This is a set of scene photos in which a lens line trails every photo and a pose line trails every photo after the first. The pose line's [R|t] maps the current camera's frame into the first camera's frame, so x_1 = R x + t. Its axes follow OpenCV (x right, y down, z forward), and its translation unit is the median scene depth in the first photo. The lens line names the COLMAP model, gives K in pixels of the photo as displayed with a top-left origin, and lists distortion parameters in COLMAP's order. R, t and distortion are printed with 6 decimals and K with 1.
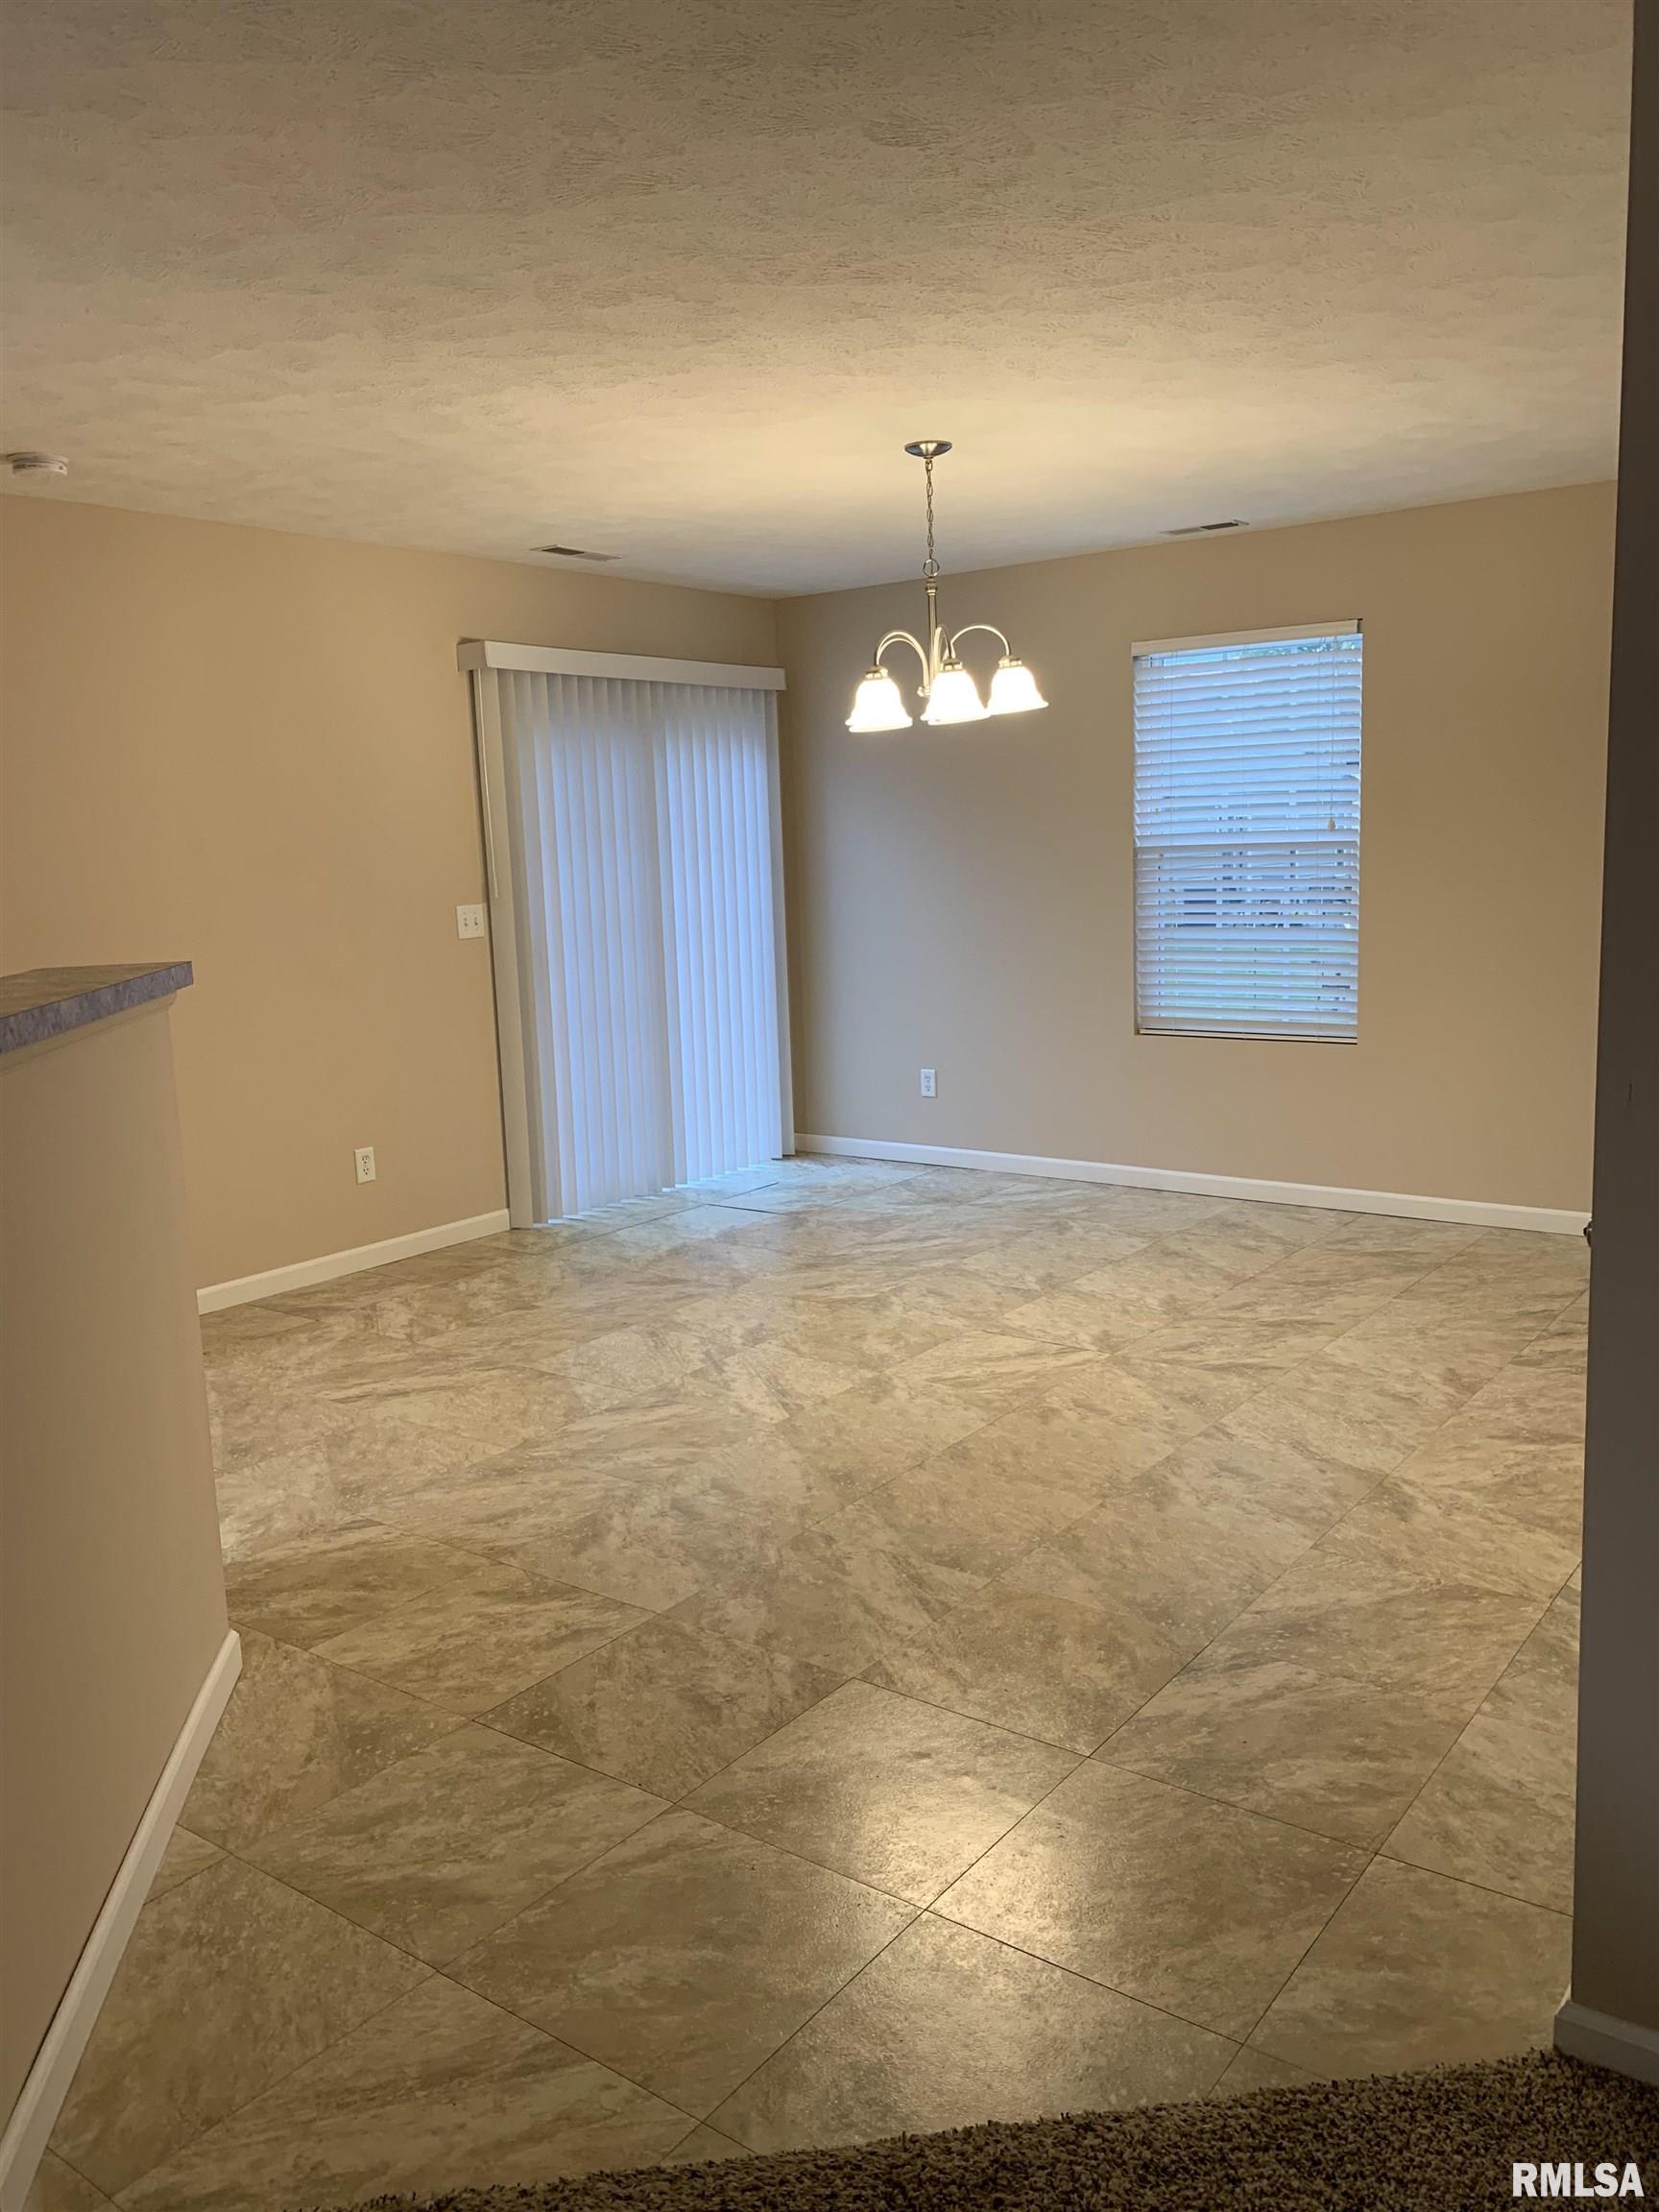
lens RADIAL K [[1687.1, 0, 824.6], [0, 1687.1, 1112.9], [0, 0, 1]] dist [-0.010134, -0.001932]
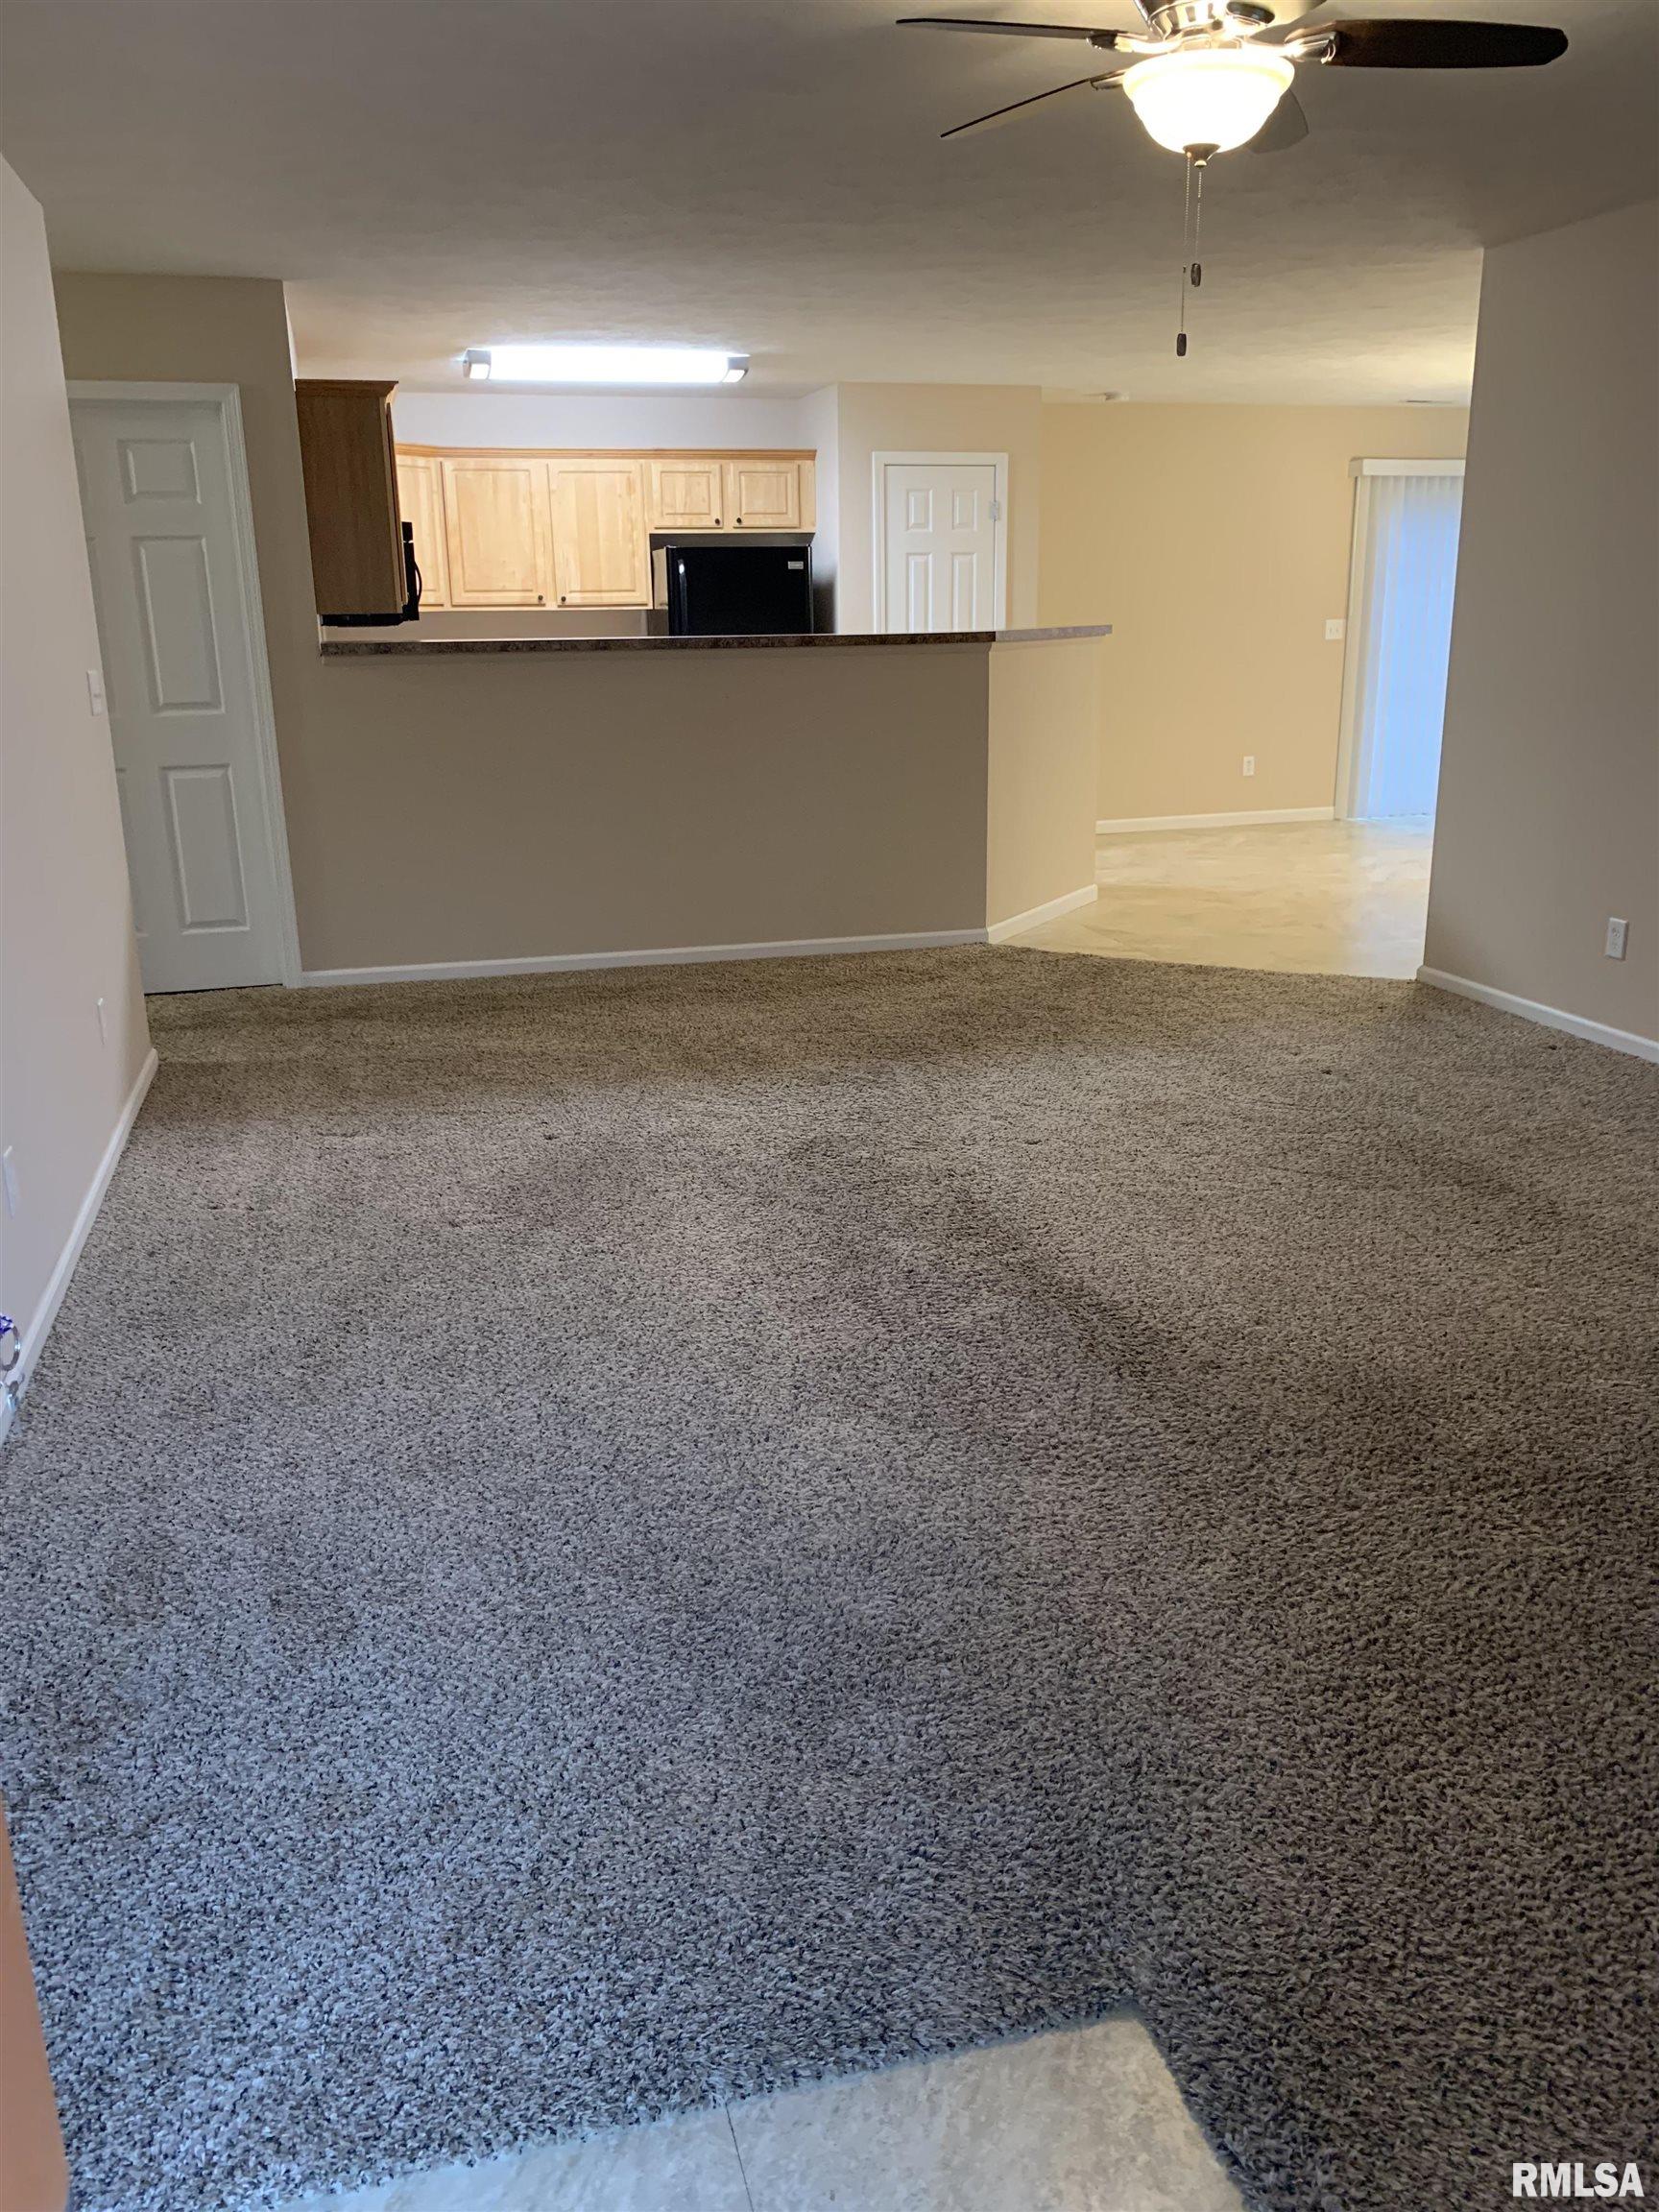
lens RADIAL K [[1687.1, 0, 827.4], [0, 1687.1, 1103.4], [0, 0, 1]] dist [-0.010134, -0.001932]
pose [[0.802201, 0.197304, -0.563511, 0.444498], [-0.112349, 0.976843, 0.182088, 0.104322], [0.586388, -0.082762, 0.805791, -0.728238]]
